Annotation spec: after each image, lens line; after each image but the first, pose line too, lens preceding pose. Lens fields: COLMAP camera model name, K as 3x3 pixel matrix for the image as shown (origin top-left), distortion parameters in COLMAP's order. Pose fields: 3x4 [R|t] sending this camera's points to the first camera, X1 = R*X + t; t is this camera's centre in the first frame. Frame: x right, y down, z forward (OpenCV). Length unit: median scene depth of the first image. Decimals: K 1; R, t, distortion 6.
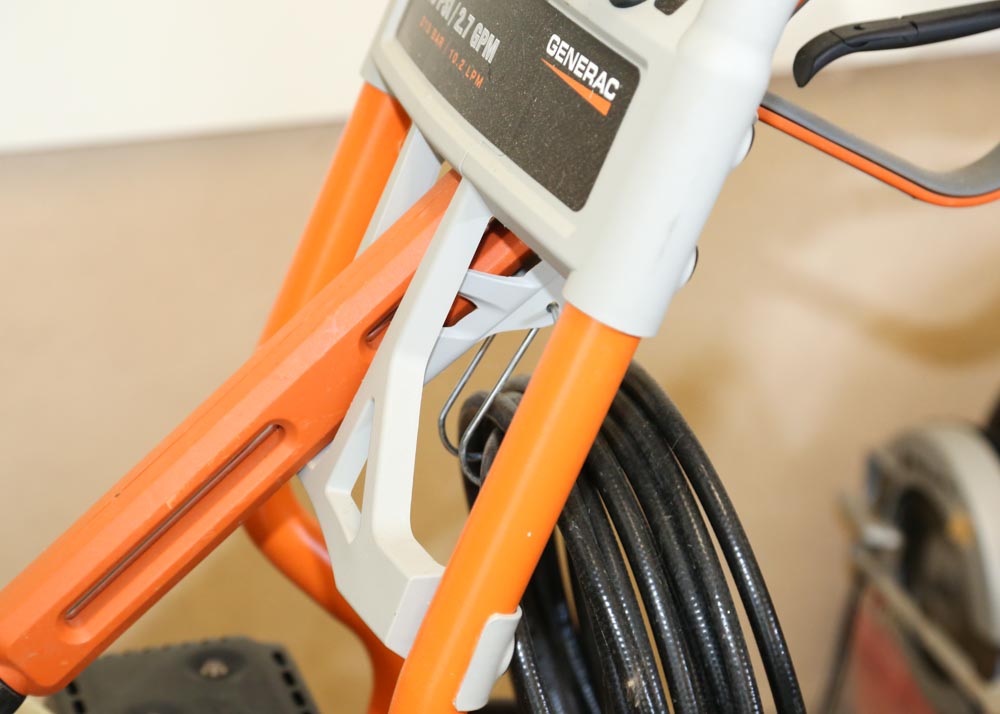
lens RADIAL K [[3101.3, 0, 499.8], [0, 3101.3, 357.9], [0, 0, 1]] dist [0.539358, 0.000000]
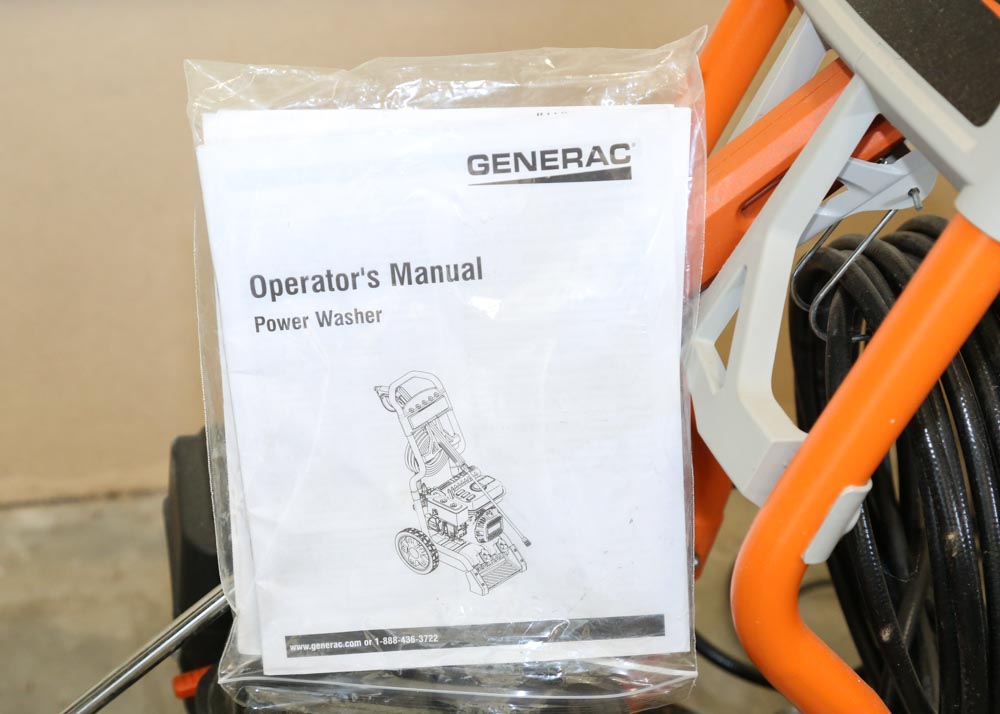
lens RADIAL K [[1907.1, 0, 496.9], [0, 1907.1, 363.0], [0, 0, 1]] dist [0.111164, 0.000000]
pose [[0.992380, 0.094658, -0.078880, -0.072164], [-0.080680, 0.983046, 0.164654, -0.058398], [0.093128, -0.157035, 0.983192, 0.316260]]
